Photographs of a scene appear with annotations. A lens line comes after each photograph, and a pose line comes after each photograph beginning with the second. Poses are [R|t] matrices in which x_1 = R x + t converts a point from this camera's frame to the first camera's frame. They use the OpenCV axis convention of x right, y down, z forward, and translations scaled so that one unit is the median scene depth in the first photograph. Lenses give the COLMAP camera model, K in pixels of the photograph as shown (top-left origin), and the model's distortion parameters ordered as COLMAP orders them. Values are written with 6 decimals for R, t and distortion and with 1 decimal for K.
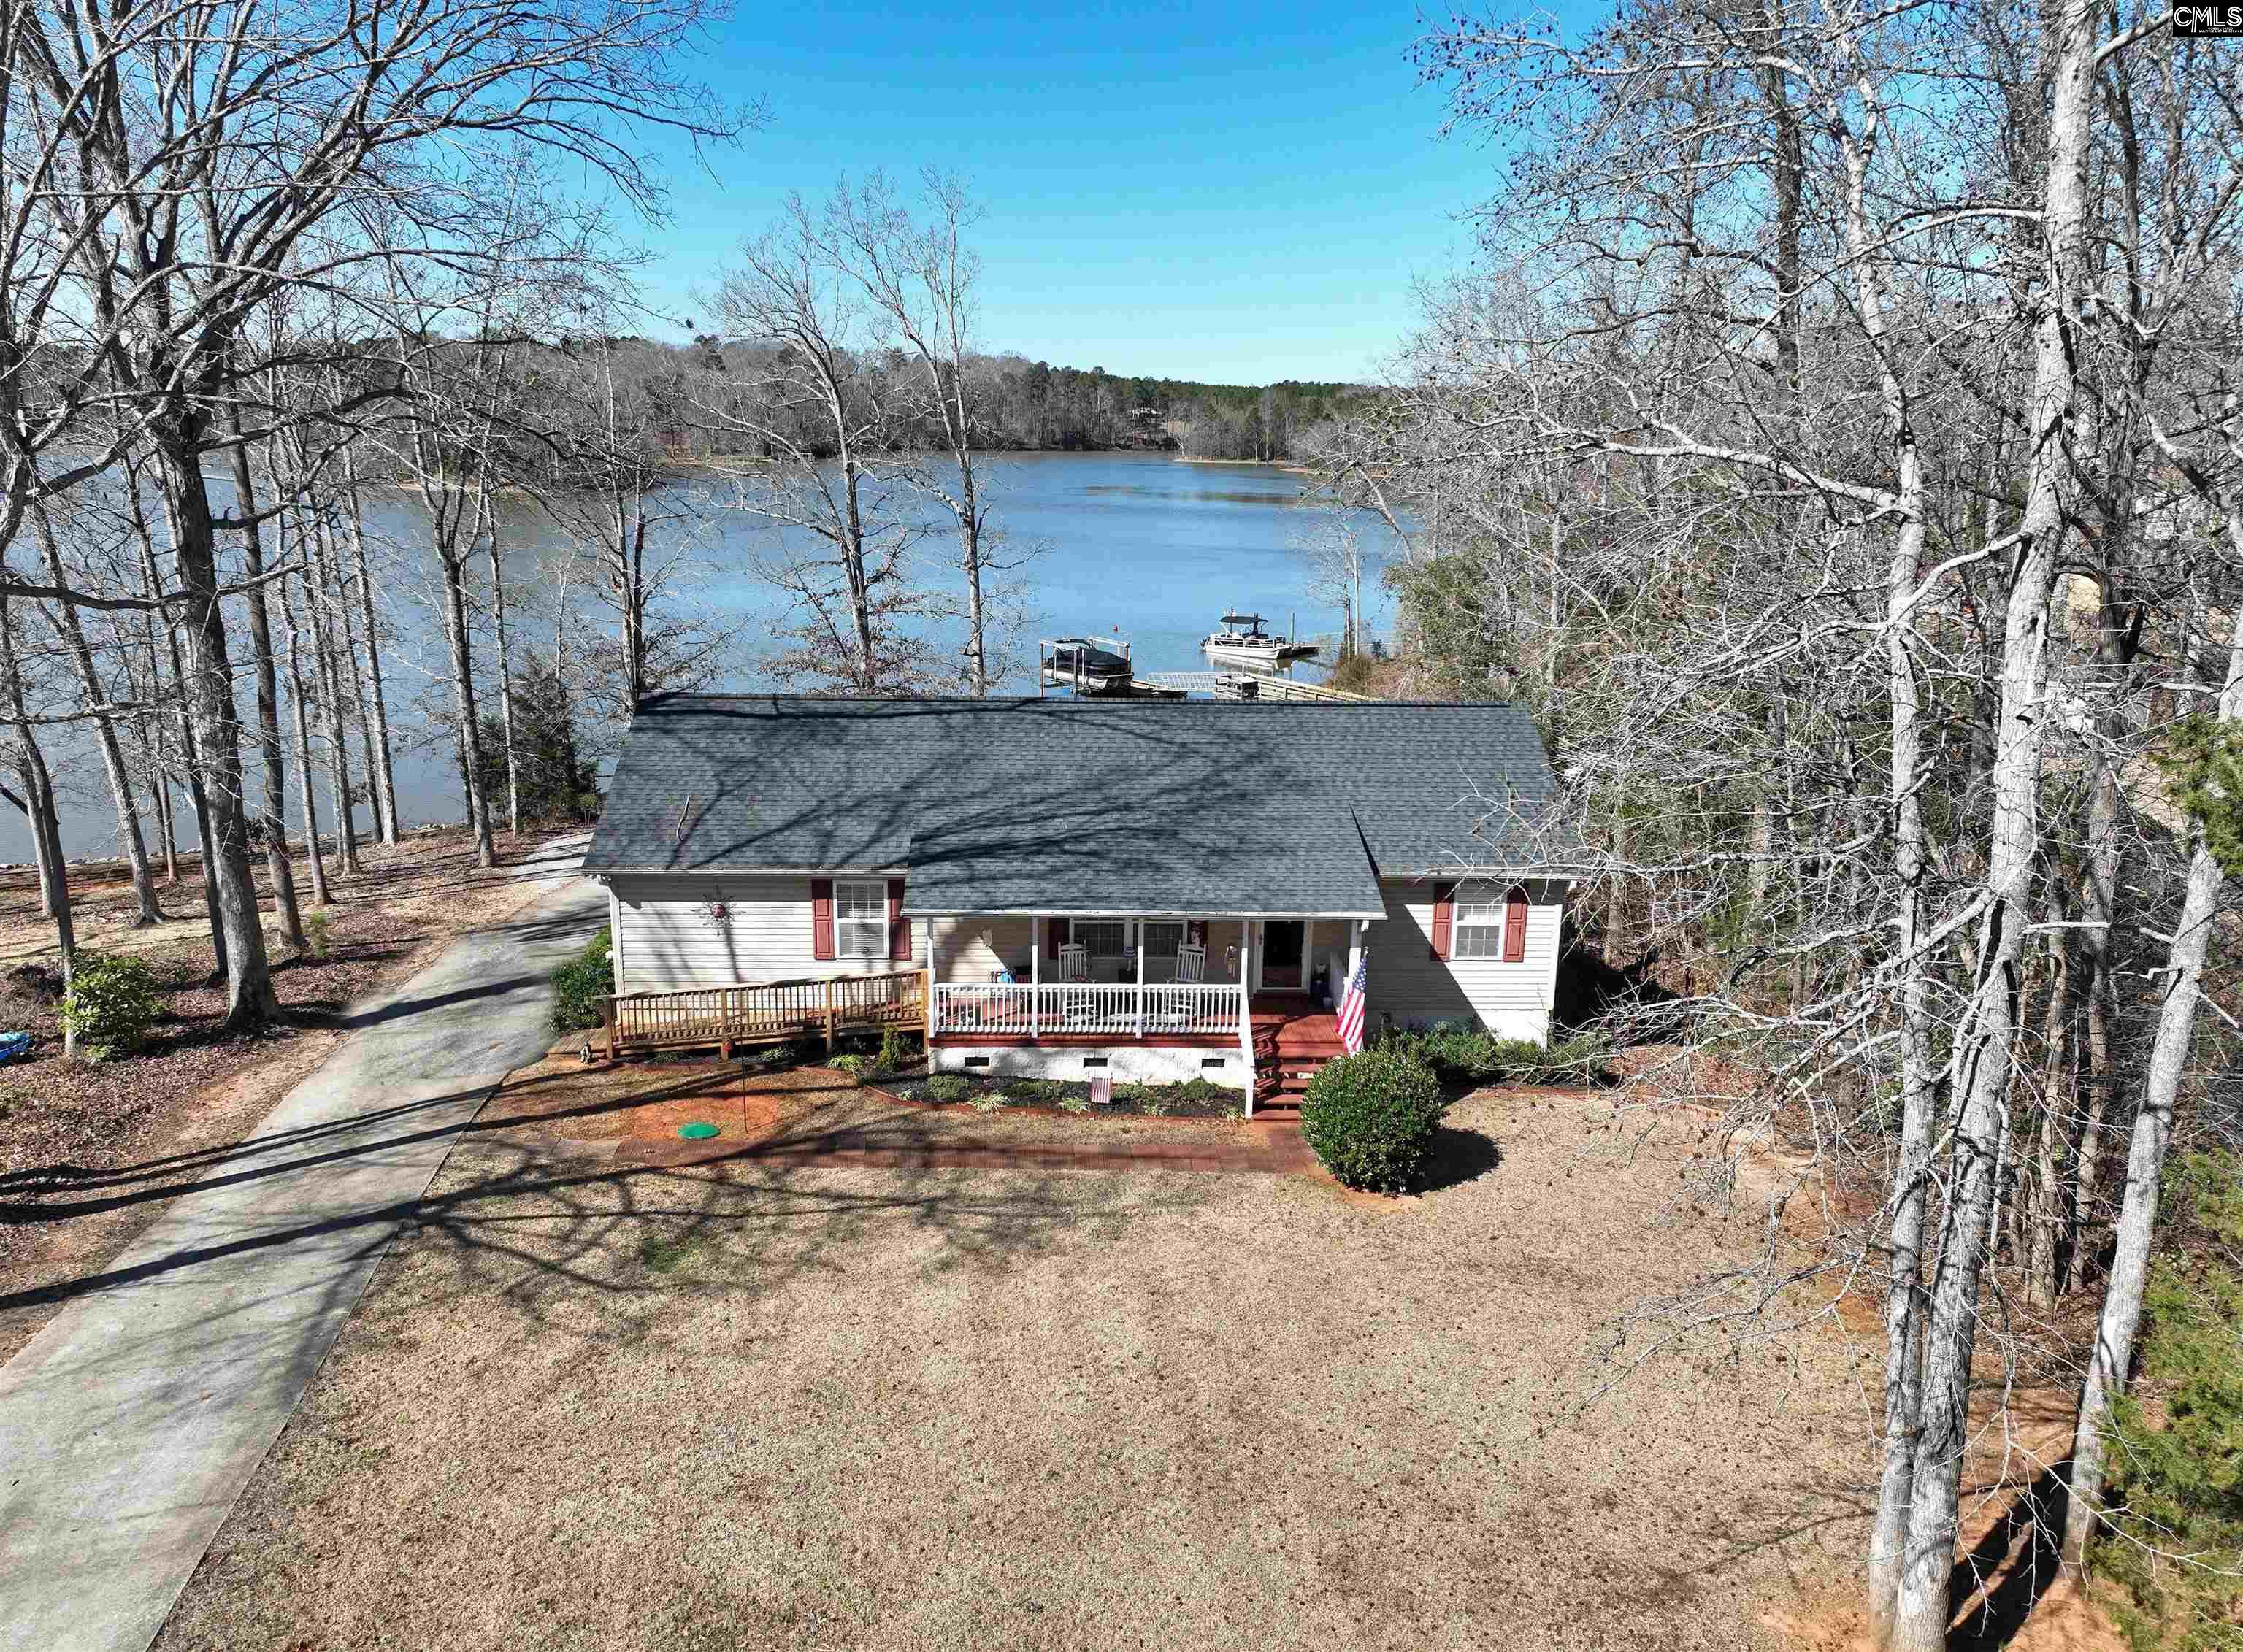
lens RADIAL K [[1612.9, 0, 1124.5], [0, 1612.9, 833.2], [0, 0, 1]] dist [0.006167, 0.007123]
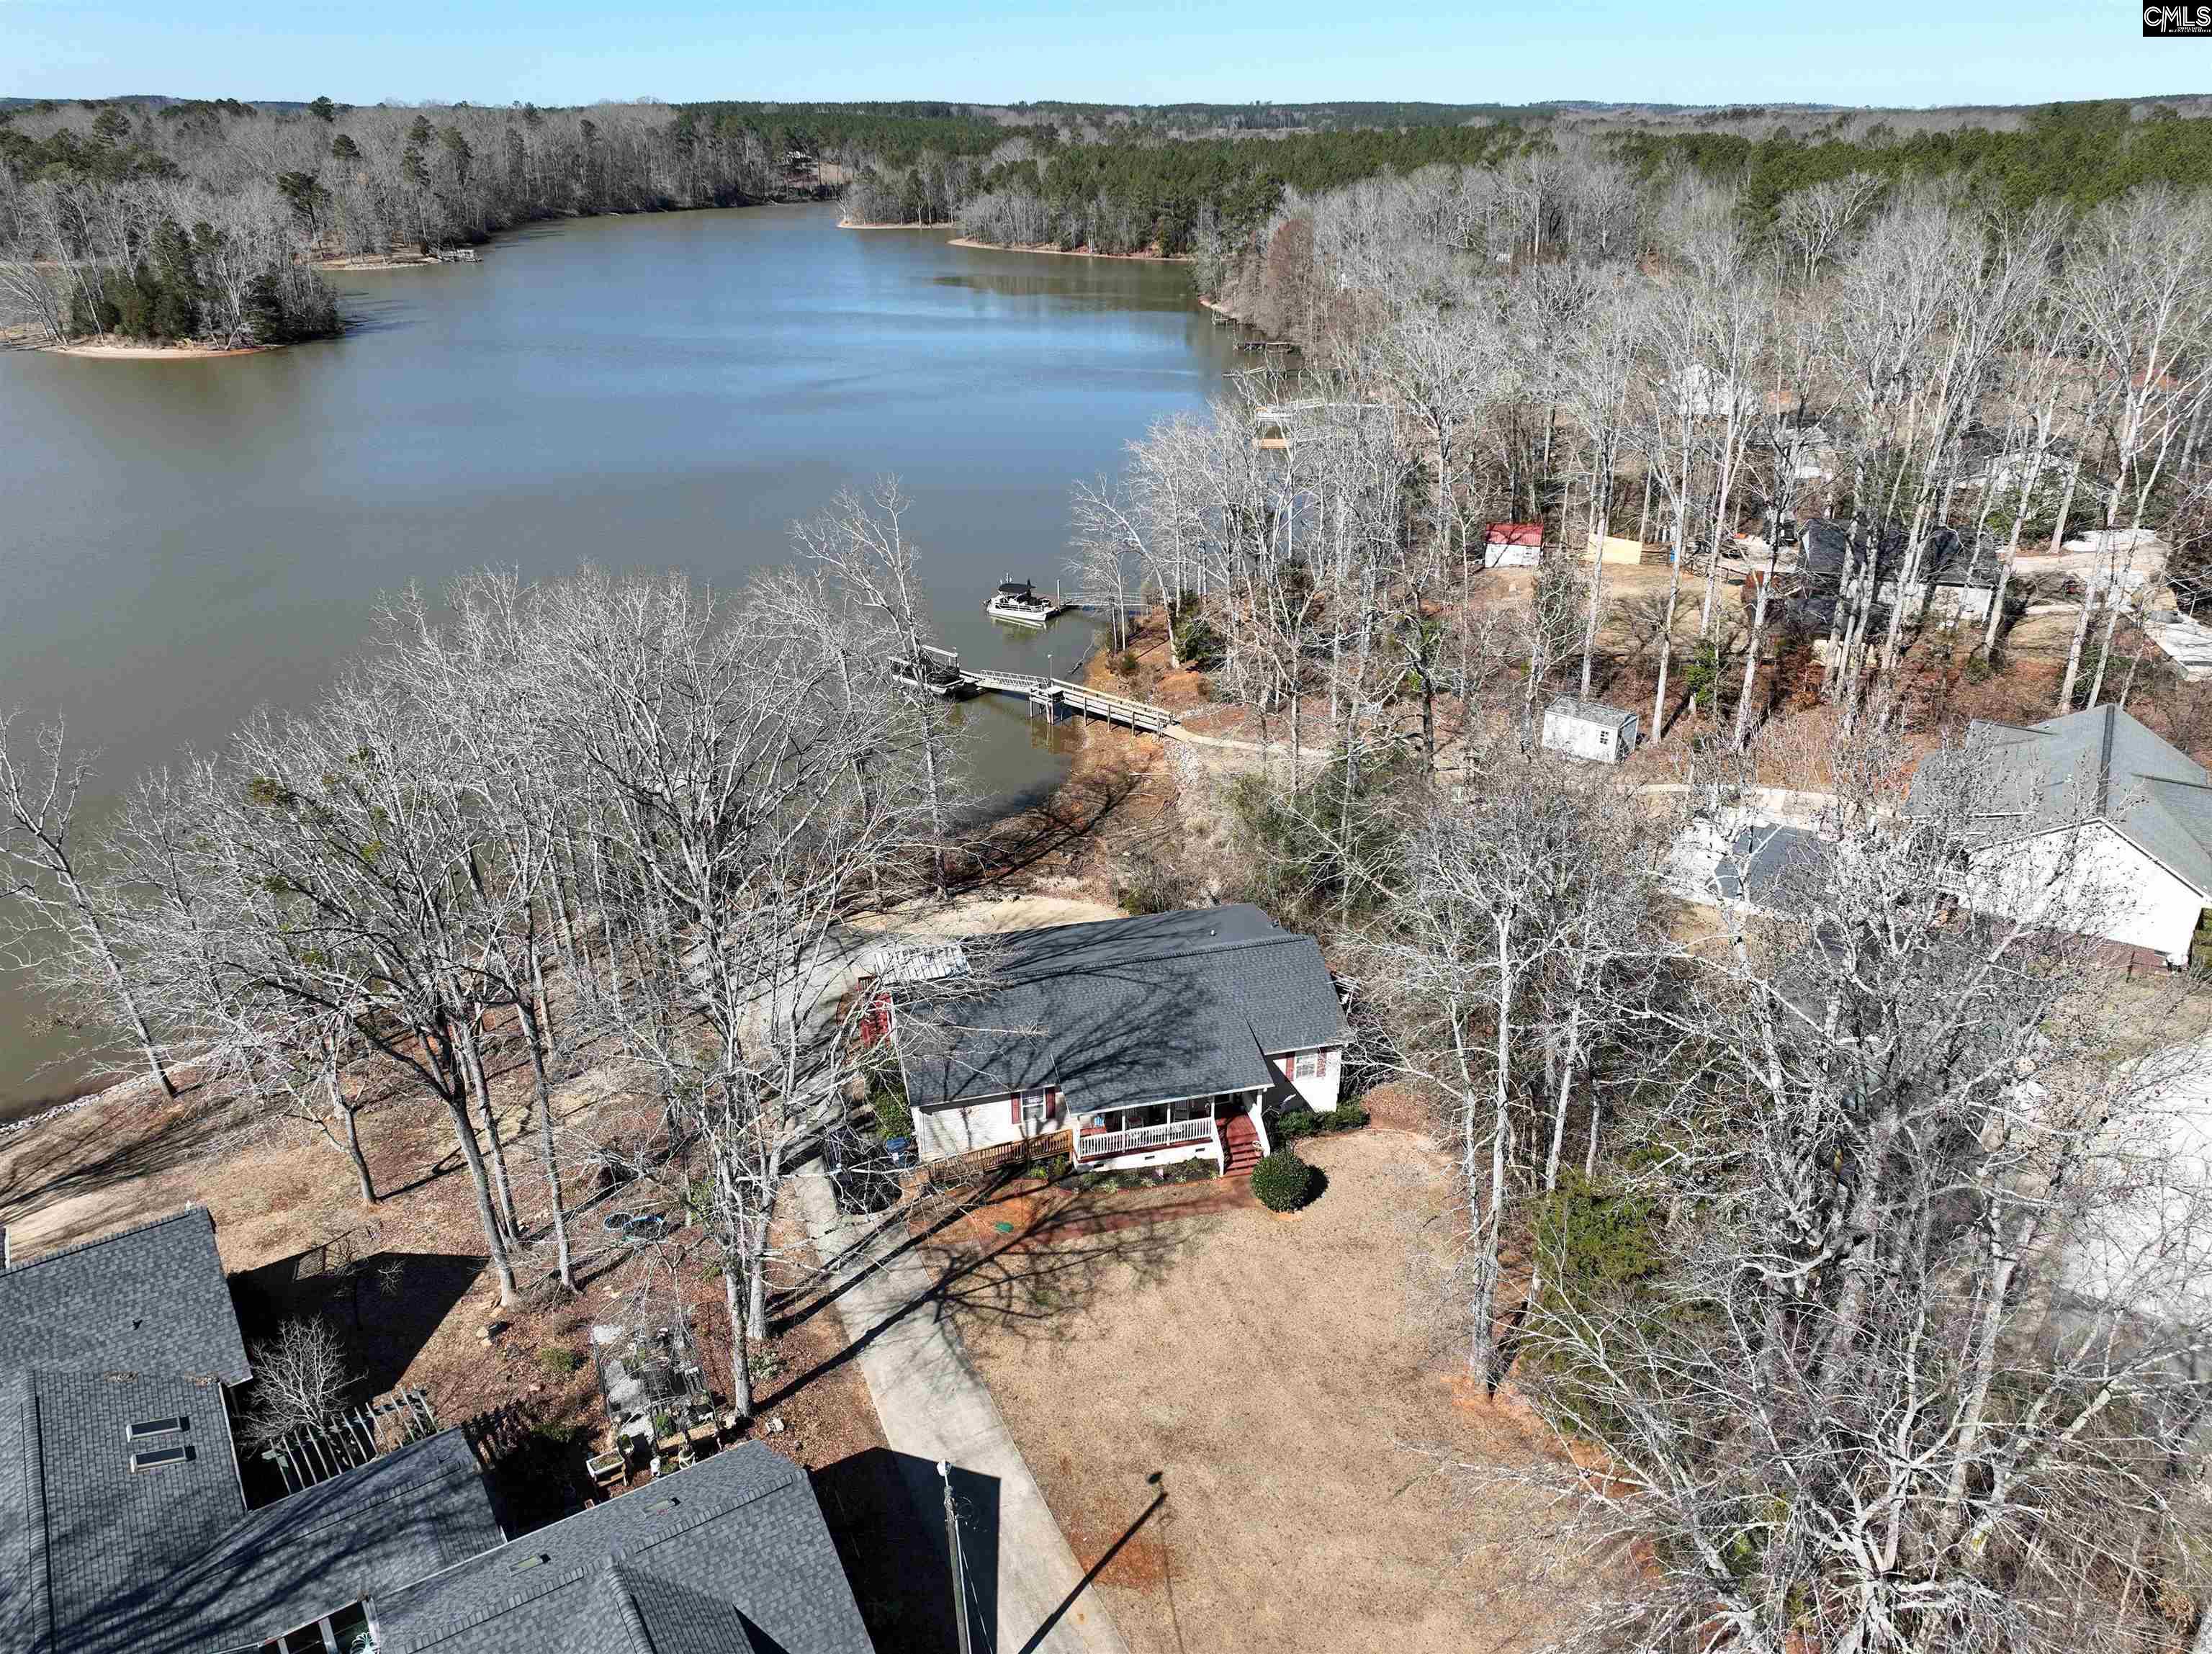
lens RADIAL K [[1542.6, 0, 1099.0], [0, 1542.6, 871.6], [0, 0, 1]] dist [0.008377, 0.003957]
pose [[0.979455, -0.112598, 0.167301, -0.410588], [0.075976, 0.974512, 0.211079, -0.719896], [-0.186804, -0.194031, 0.963045, -0.999857]]
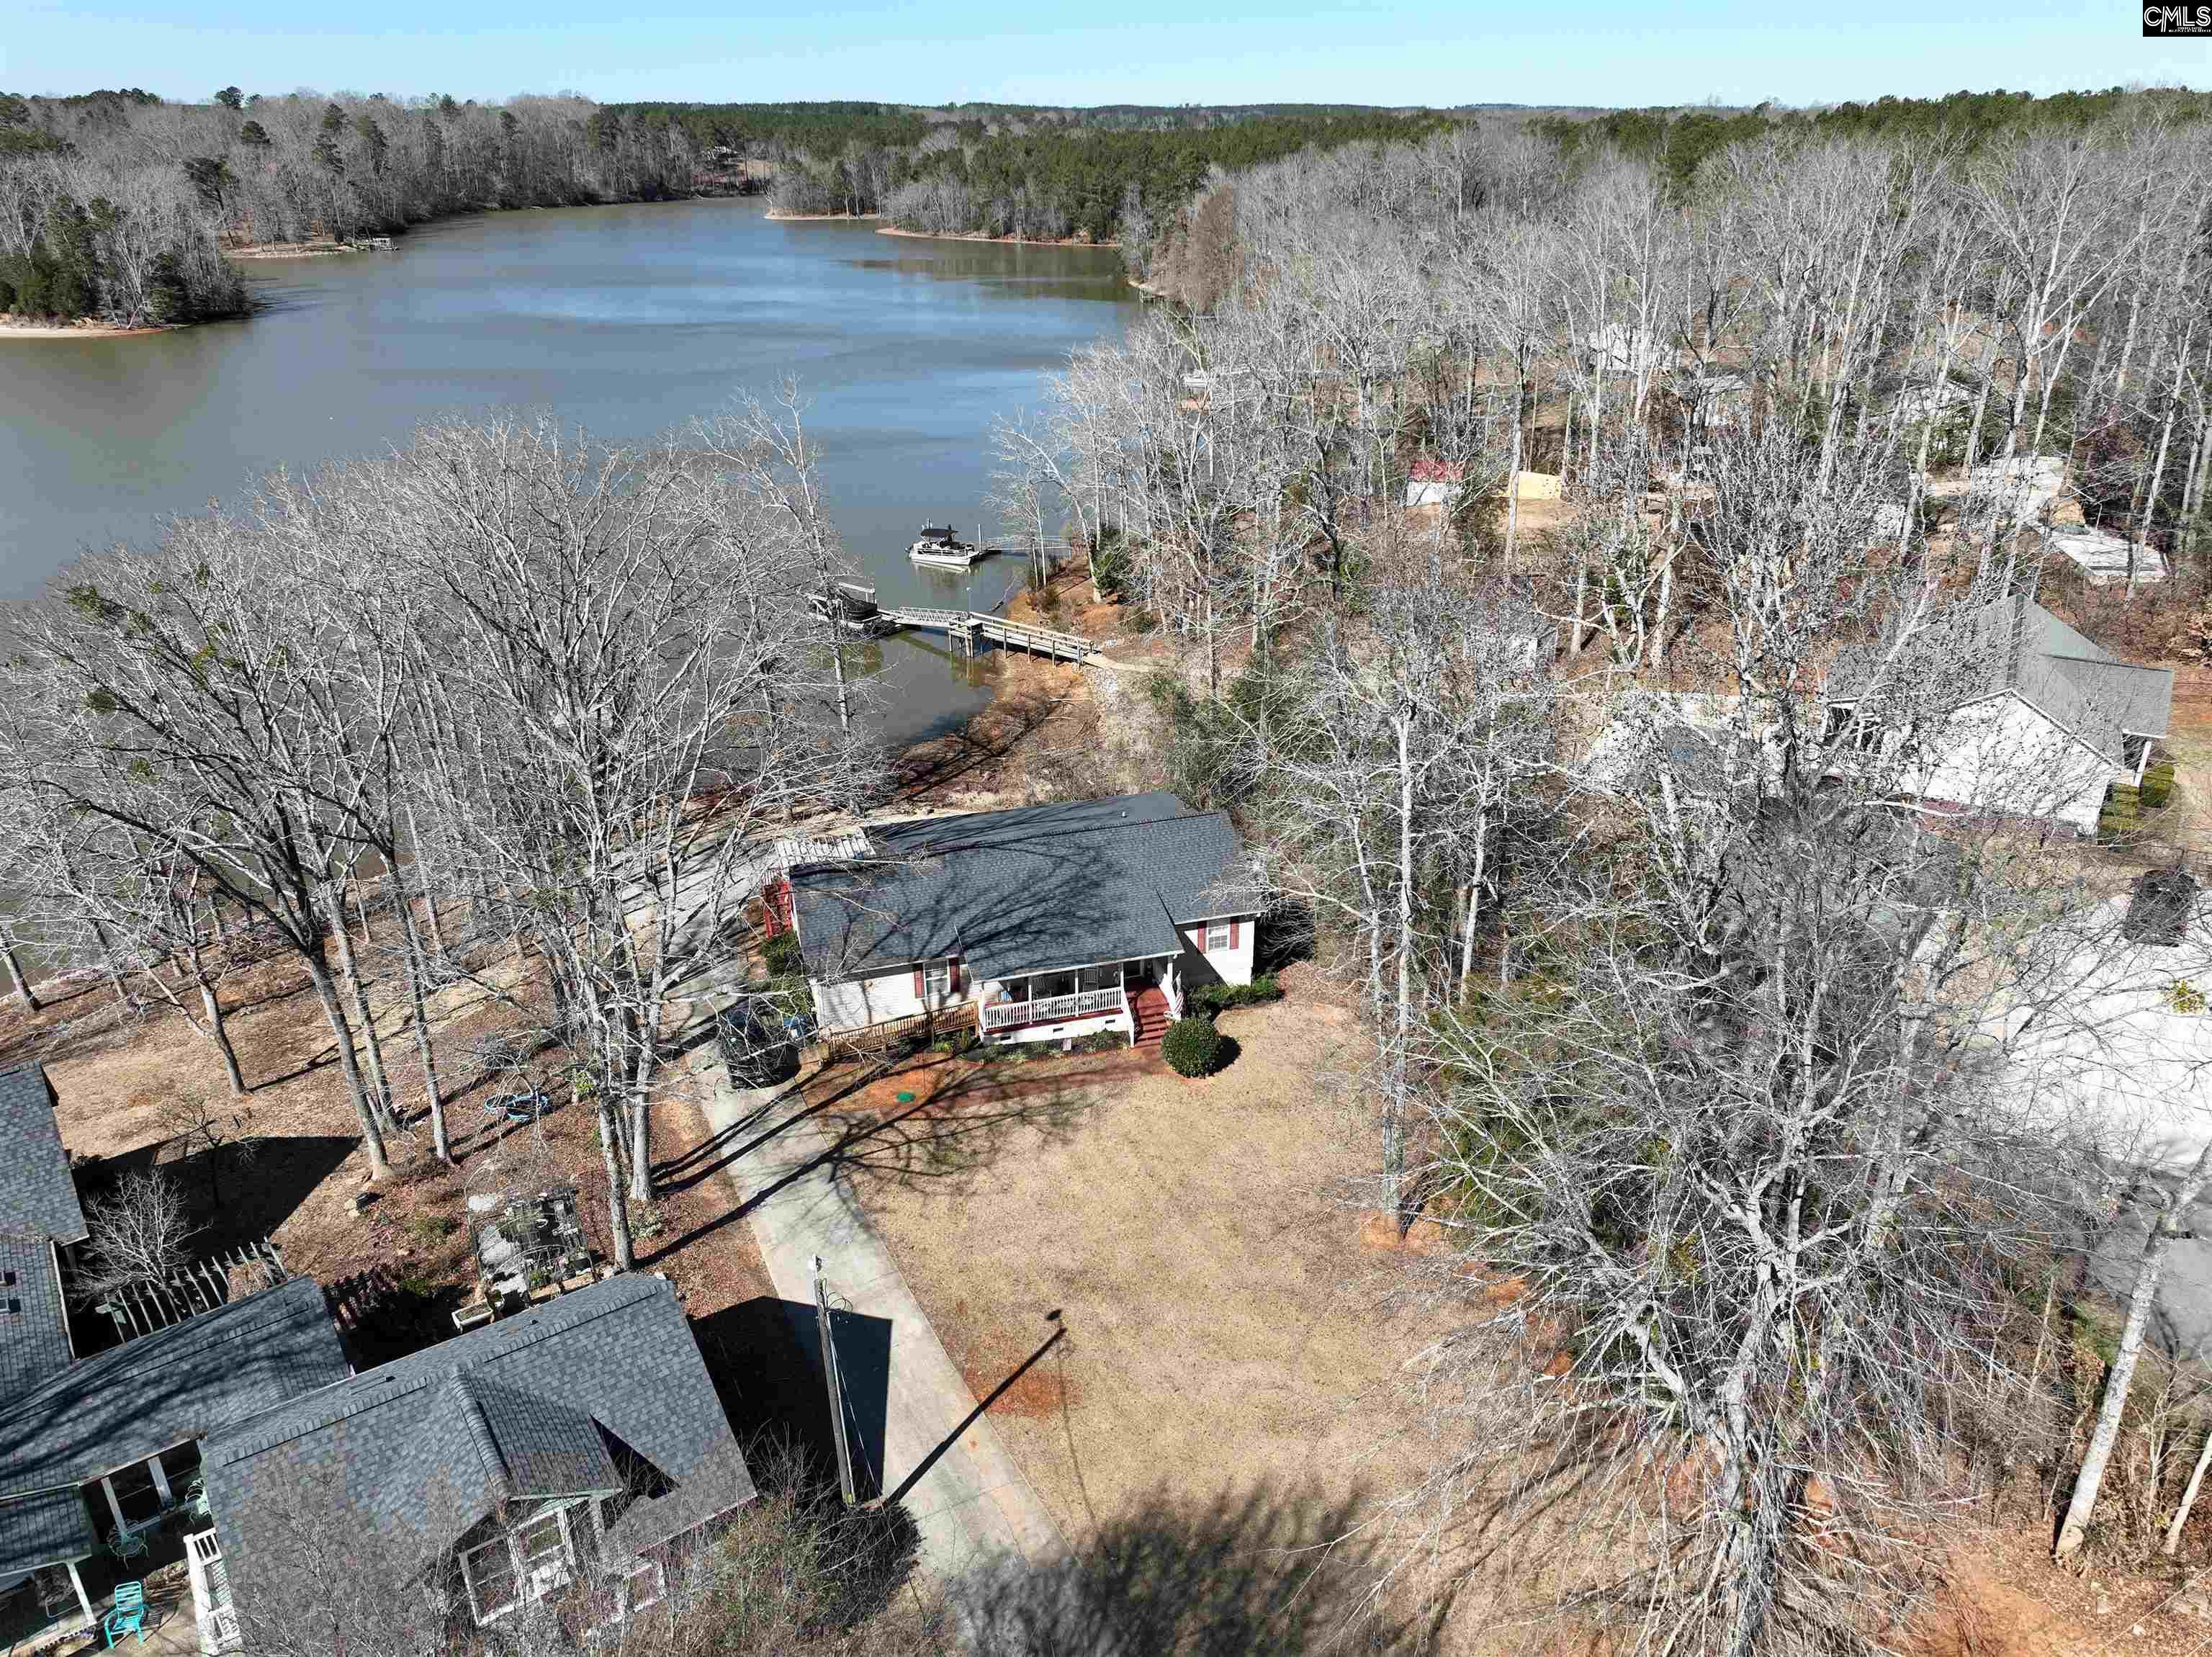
lens RADIAL K [[1538.5, 0, 1100.3], [0, 1538.5, 877.8], [0, 0, 1]] dist [0.007293, 0.006932]
pose [[0.970475, -0.130145, 0.203077, -0.366188], [0.085428, 0.972826, 0.215202, -0.511120], [-0.225566, -0.191500, 0.955221, -0.981437]]
